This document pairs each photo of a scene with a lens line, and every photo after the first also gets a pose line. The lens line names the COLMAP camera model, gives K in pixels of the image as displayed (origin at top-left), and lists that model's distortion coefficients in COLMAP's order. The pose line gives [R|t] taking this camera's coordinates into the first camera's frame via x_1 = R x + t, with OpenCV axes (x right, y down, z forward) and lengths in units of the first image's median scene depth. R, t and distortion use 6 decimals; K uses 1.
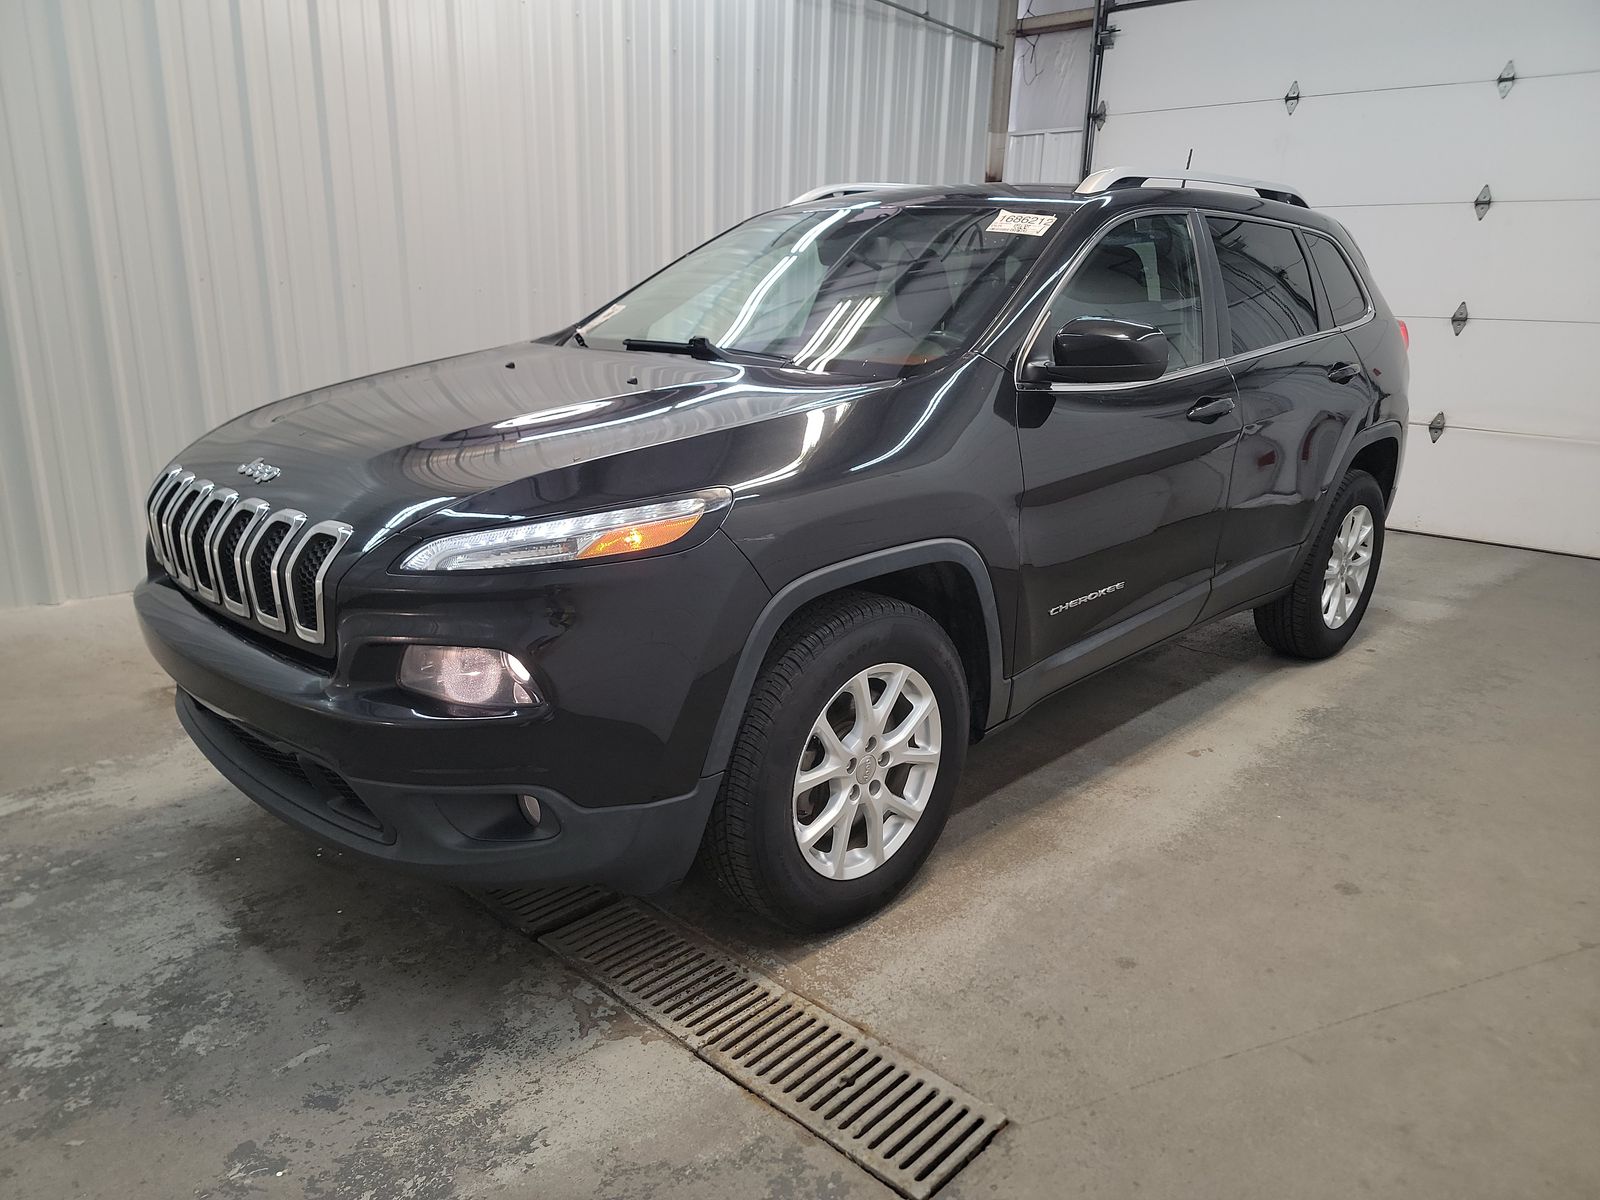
lens RADIAL K [[1122.3, 0, 813.4], [0, 1122.3, 600.3], [0, 0, 1]] dist [0.039349, -0.022340]
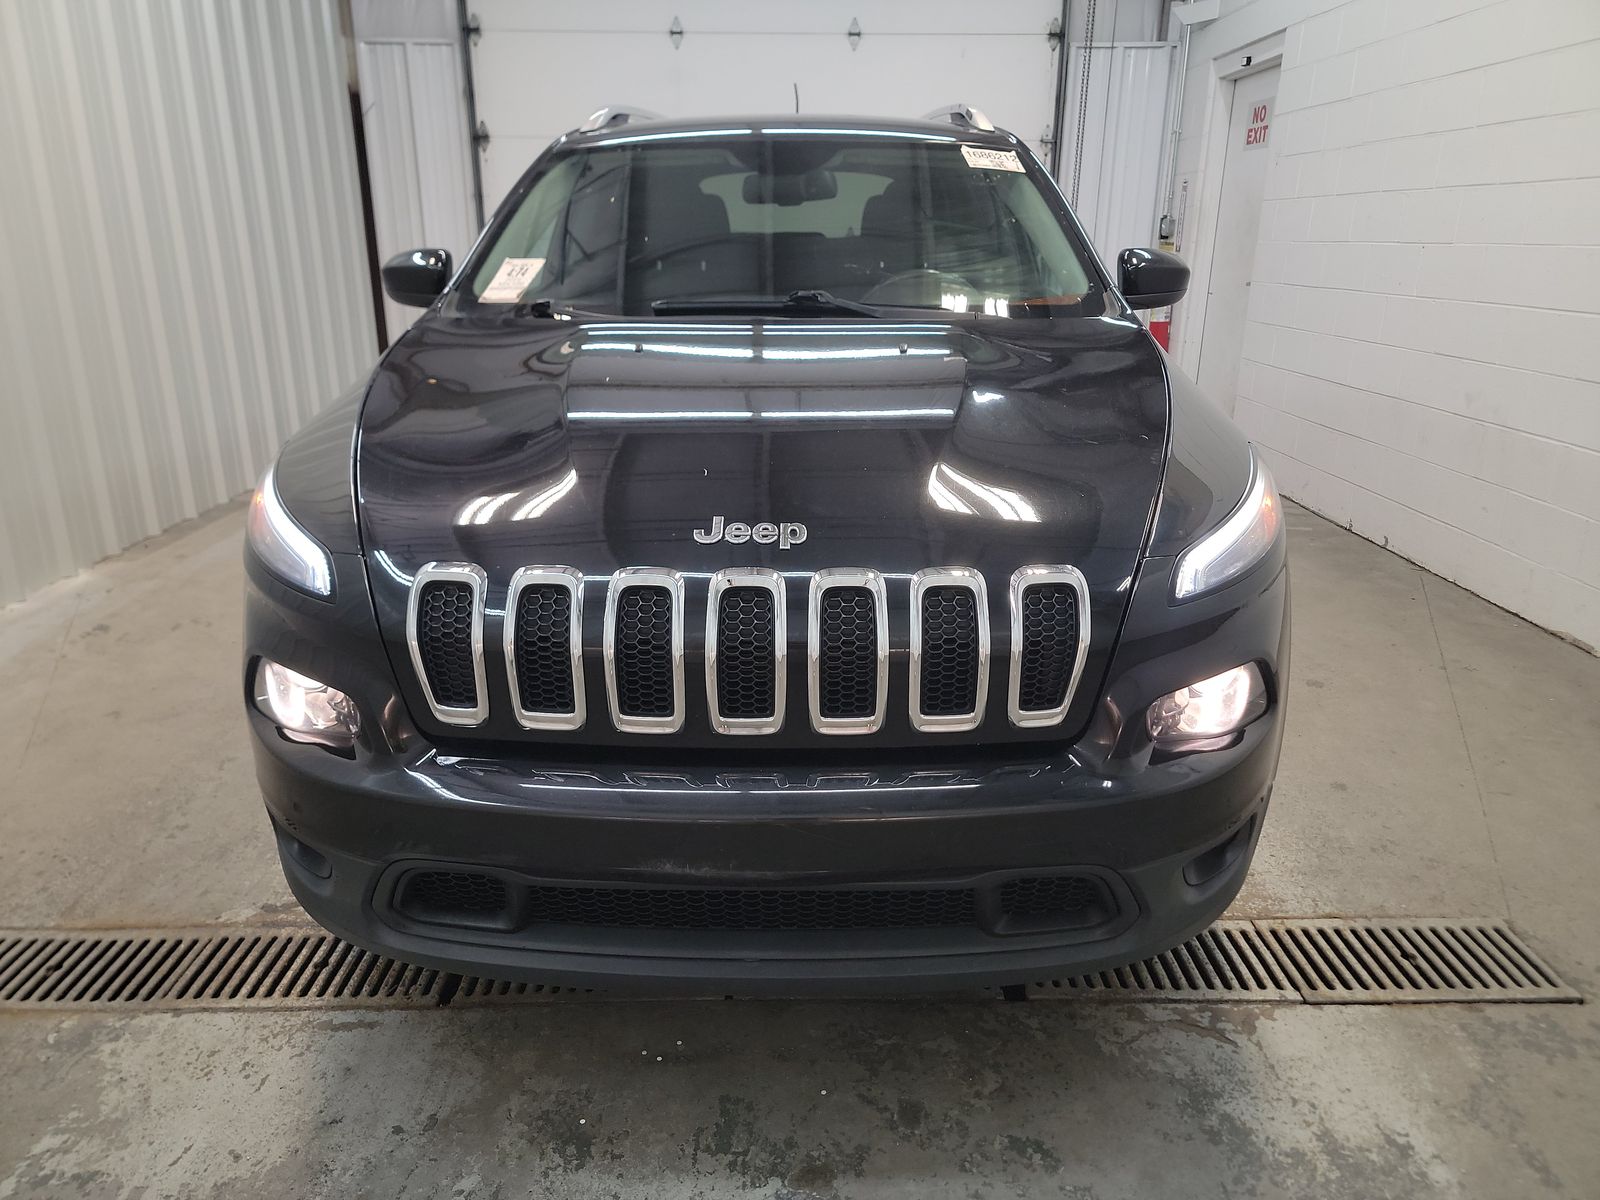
lens RADIAL K [[1122.3, 0, 800.7], [0, 1122.3, 597.6], [0, 0, 1]] dist [0.039349, -0.022340]
pose [[0.722482, -0.231402, 0.651516, -0.952966], [0.192410, 0.972396, 0.132002, -0.162237], [-0.664077, 0.029990, 0.747063, 0.505100]]
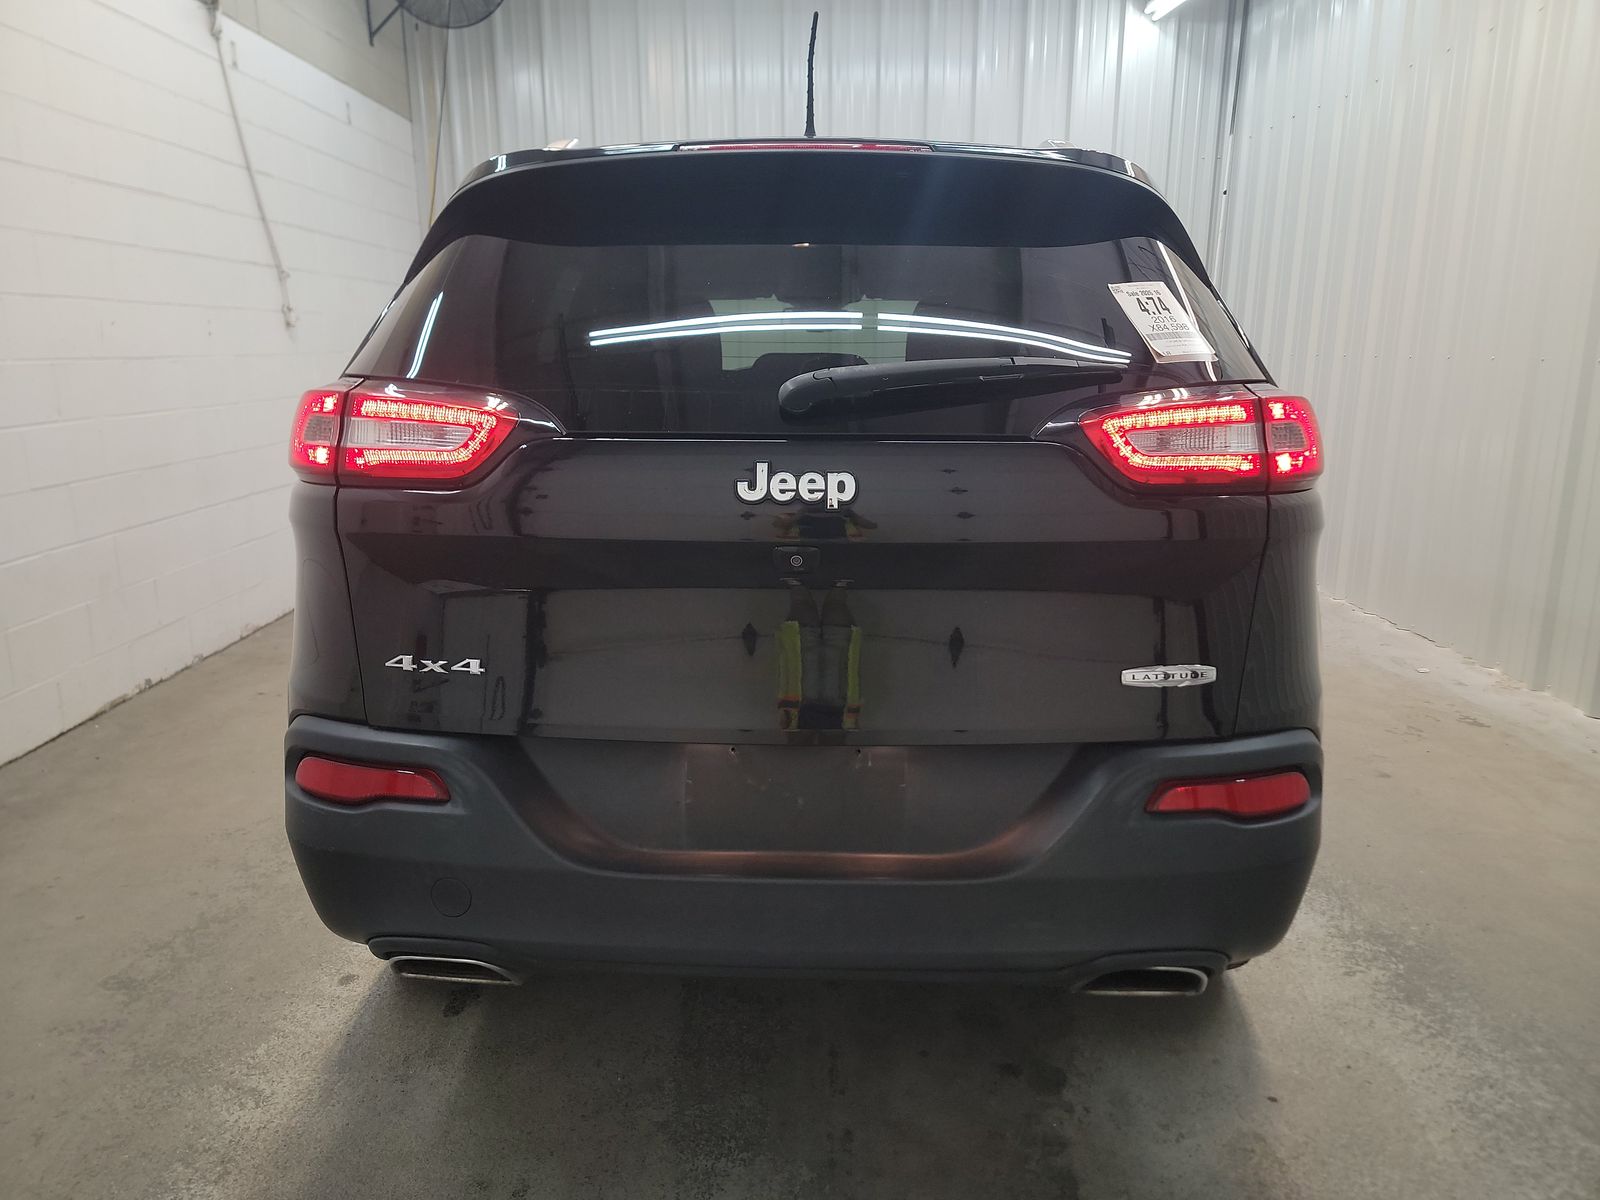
lens RADIAL K [[1122.3, 0, 800.1], [0, 1122.3, 601.6], [0, 0, 1]] dist [0.039349, -0.022340]
pose [[-0.741296, 0.126636, -0.659123, 1.395509], [-0.193128, 0.900261, 0.390170, -0.774985], [0.642792, 0.416527, -0.642903, 2.932973]]
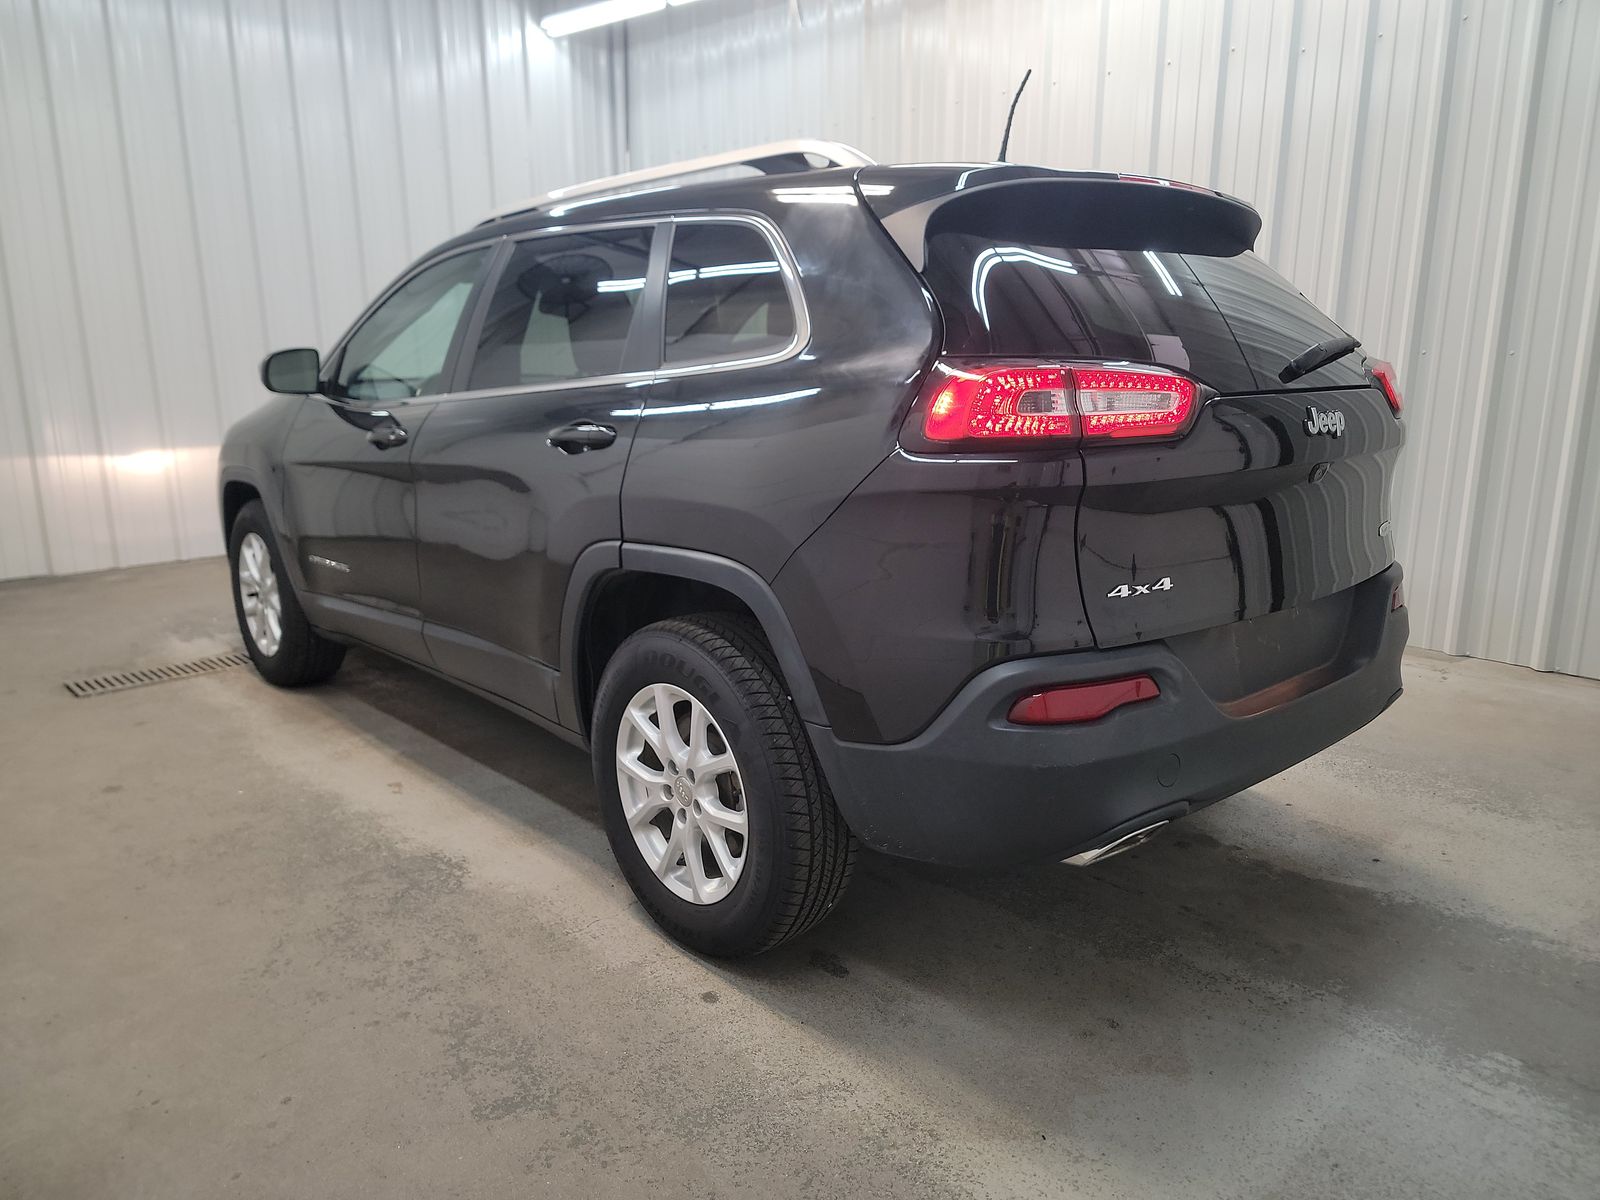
lens RADIAL K [[1122.3, 0, 817.6], [0, 1122.3, 596.9], [0, 0, 1]] dist [0.039349, -0.022340]
pose [[-0.052813, 0.194519, -0.979476, 1.991917], [-0.274054, 0.940362, 0.201528, -0.508027], [0.960263, 0.279073, 0.003645, 2.070825]]
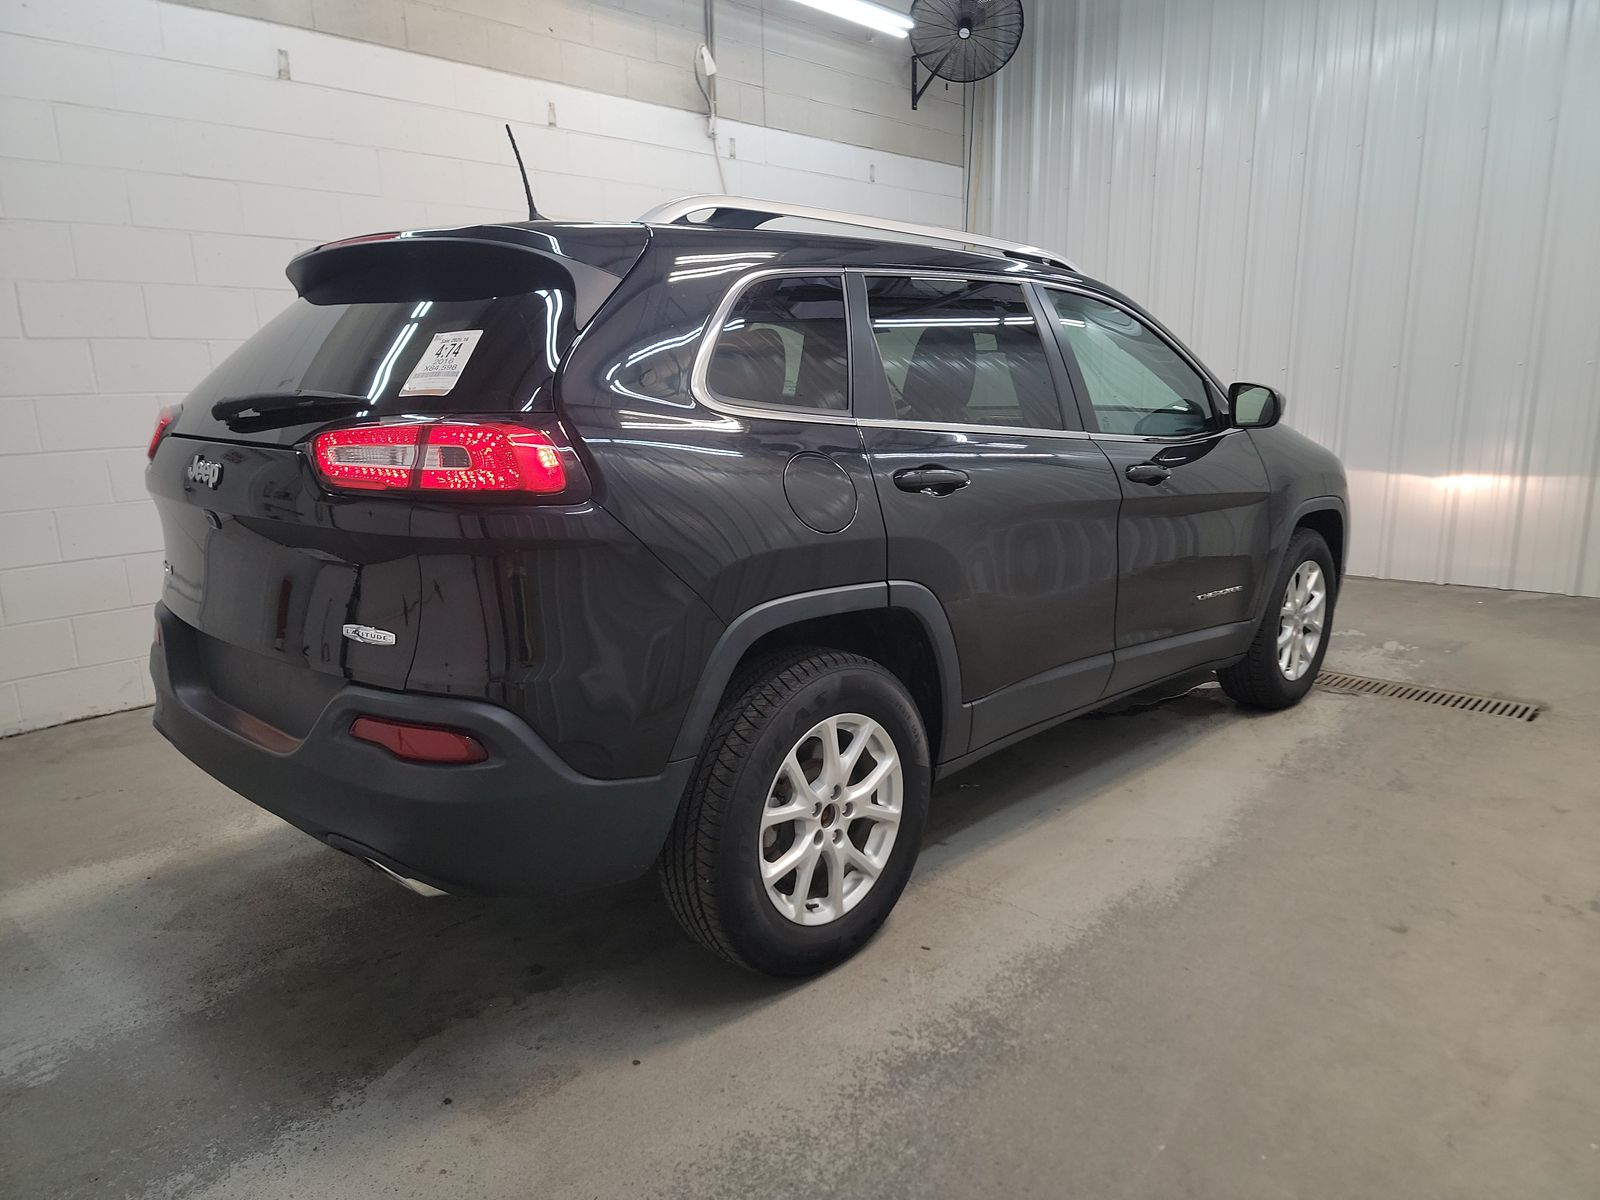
lens RADIAL K [[1122.3, 0, 797.1], [0, 1122.3, 608.6], [0, 0, 1]] dist [0.039349, -0.022340]
pose [[-0.999862, -0.009736, -0.013455, 0.411339], [-0.014871, 0.885550, 0.464306, -0.966178], [0.007394, 0.464442, -0.885573, 3.476817]]
